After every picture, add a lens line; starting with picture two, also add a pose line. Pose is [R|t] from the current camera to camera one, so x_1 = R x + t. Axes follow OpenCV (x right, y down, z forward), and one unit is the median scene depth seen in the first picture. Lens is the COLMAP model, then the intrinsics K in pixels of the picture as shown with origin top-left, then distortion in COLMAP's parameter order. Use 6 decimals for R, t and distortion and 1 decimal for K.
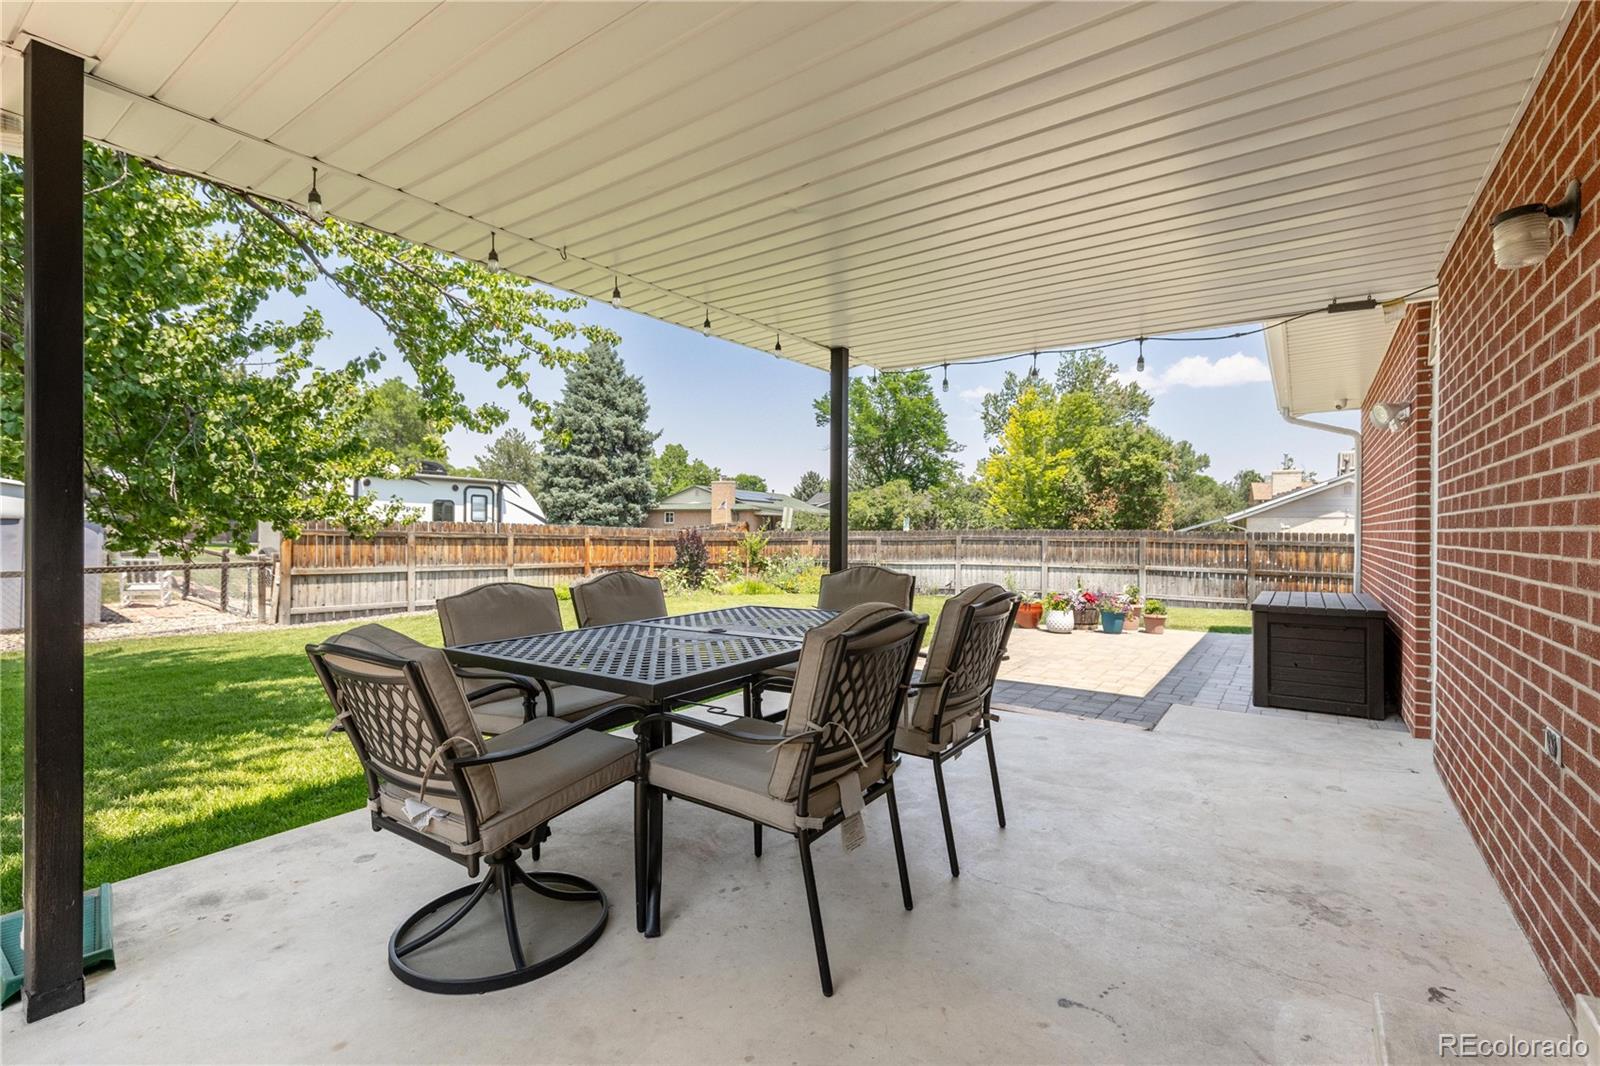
lens RADIAL K [[707.4, 0, 800.0], [0, 707.4, 533.0], [0, 0, 1]] dist [0.006574, 0.000032]
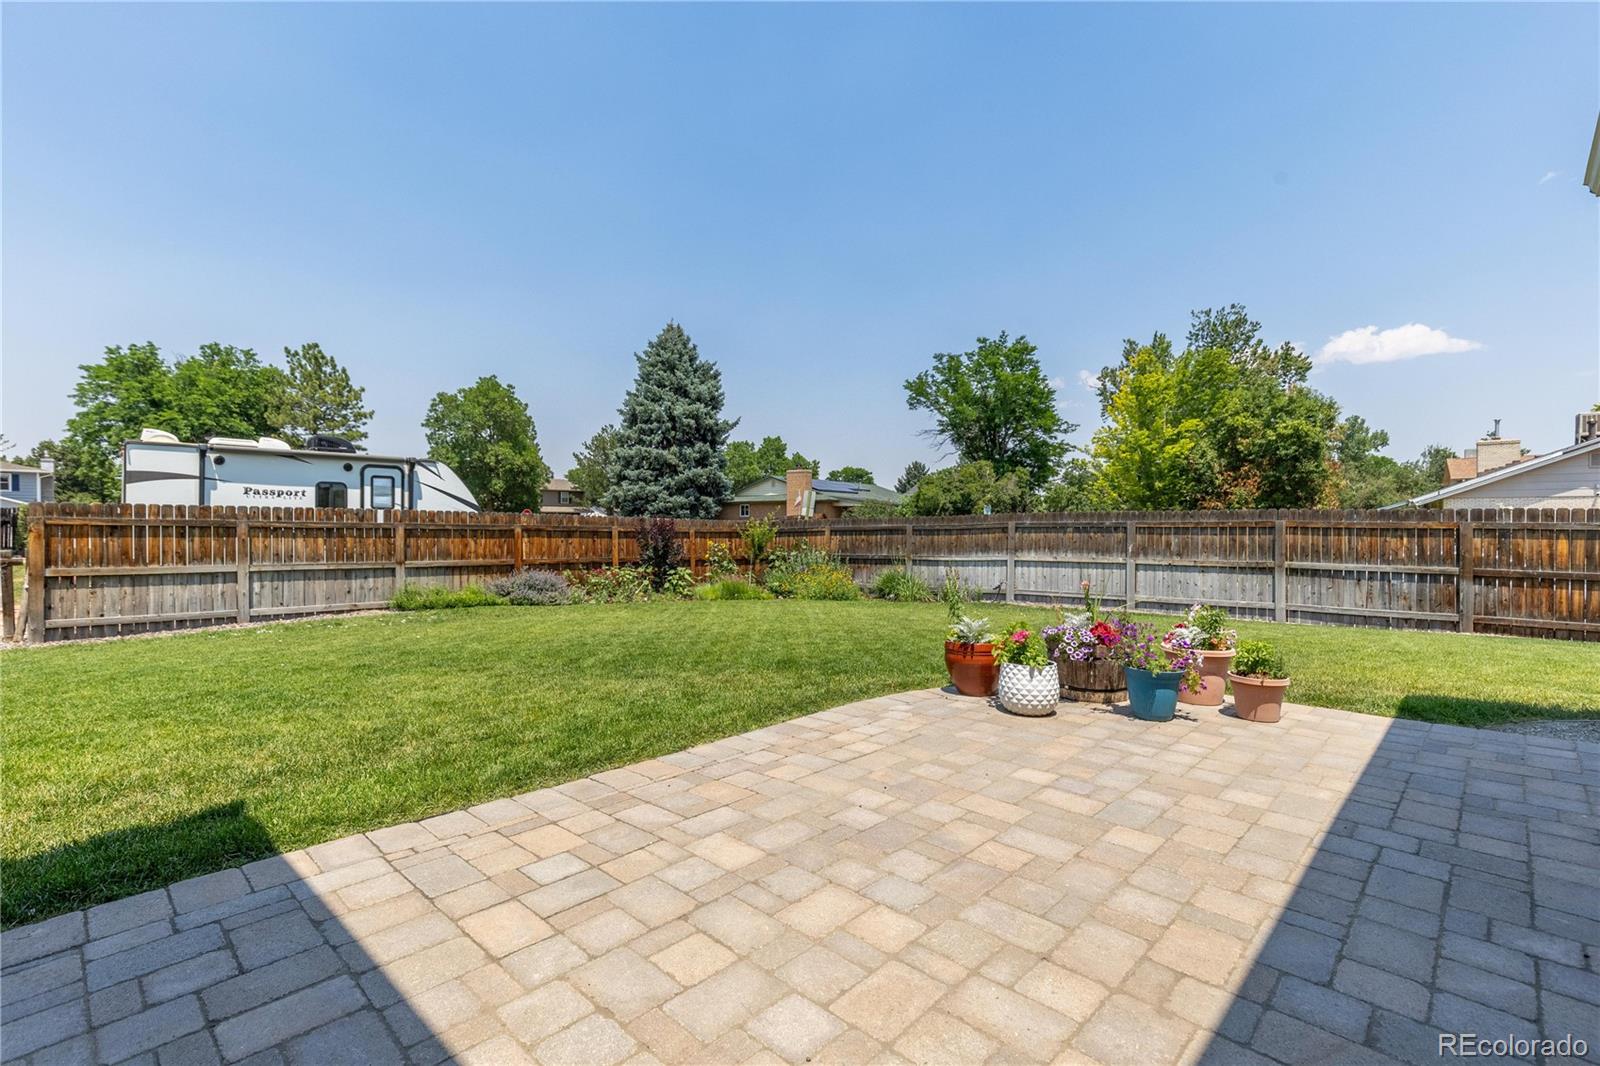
lens RADIAL K [[728.5, 0, 792.5], [0, 728.5, 528.4], [0, 0, 1]] dist [0.010115, 0.000105]
pose [[0.987418, -0.008971, -0.157879, 0.054681], [0.009135, 0.999958, 0.000312, 0.003971], [0.157870, -0.001750, 0.987458, 0.096231]]
